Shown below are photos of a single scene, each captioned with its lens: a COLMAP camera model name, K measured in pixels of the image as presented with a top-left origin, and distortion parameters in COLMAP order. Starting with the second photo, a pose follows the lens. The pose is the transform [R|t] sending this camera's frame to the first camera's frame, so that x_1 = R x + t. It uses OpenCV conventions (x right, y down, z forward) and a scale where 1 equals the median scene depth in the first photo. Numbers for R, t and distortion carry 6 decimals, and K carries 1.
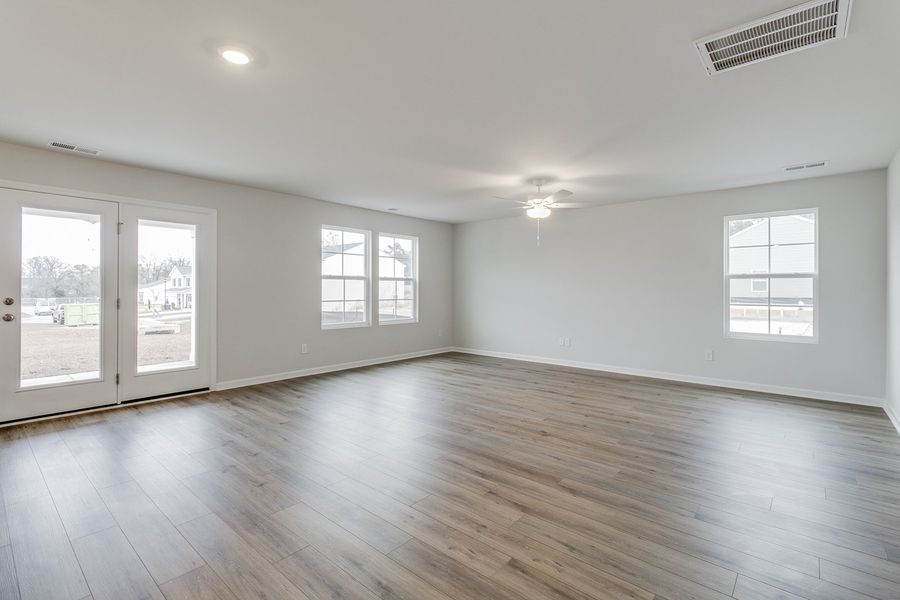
lens RADIAL K [[423.2, 0, 448.8], [0, 423.2, 288.6], [0, 0, 1]] dist [-0.001100, -0.000141]
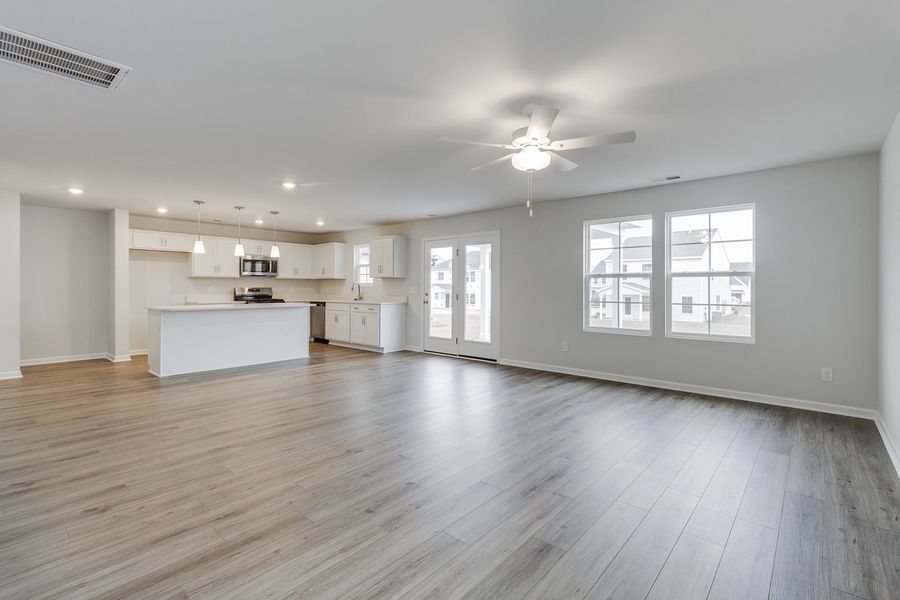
lens RADIAL K [[411.1, 0, 455.3], [0, 411.1, 289.7], [0, 0, 1]] dist [0.002164, 0.000477]
pose [[-0.004437, 0.001820, -0.999988, 1.001626], [-0.001069, 0.999998, 0.001825, 0.003074], [0.999990, 0.001077, -0.004435, 1.123704]]
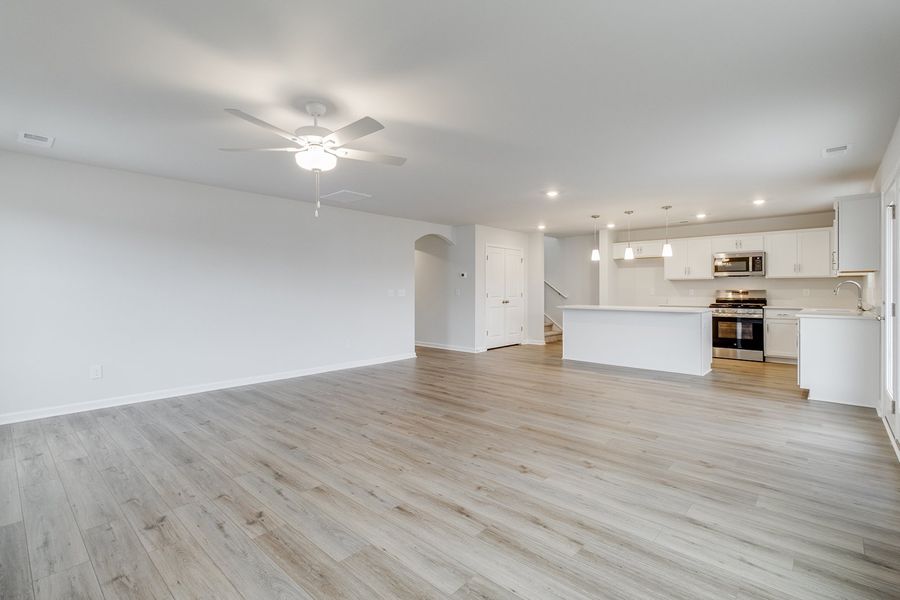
lens RADIAL K [[411.1, 0, 455.3], [0, 411.1, 289.7], [0, 0, 1]] dist [0.002164, 0.000477]
pose [[-0.999934, -0.002838, 0.011097, 0.012792], [-0.002851, 0.999995, -0.001189, 0.001710], [-0.011094, -0.001220, -0.999938, 1.977102]]
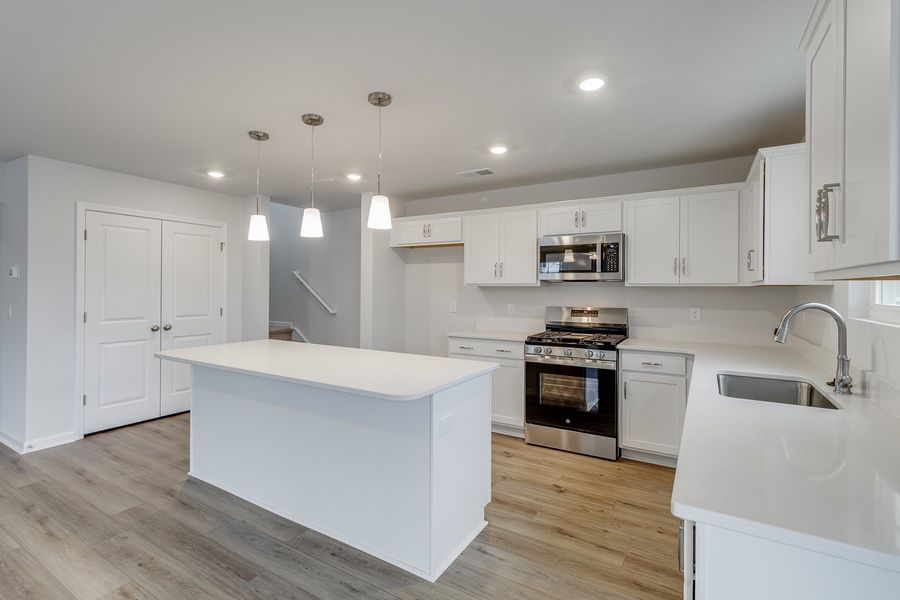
lens RADIAL K [[423.2, 0, 448.8], [0, 423.2, 288.6], [0, 0, 1]] dist [-0.001100, -0.000141]
pose [[-0.983688, -0.009301, -0.179645, -0.806982], [-0.008698, 0.999954, -0.004146, -0.043858], [0.179675, -0.002516, -0.983723, 0.970613]]
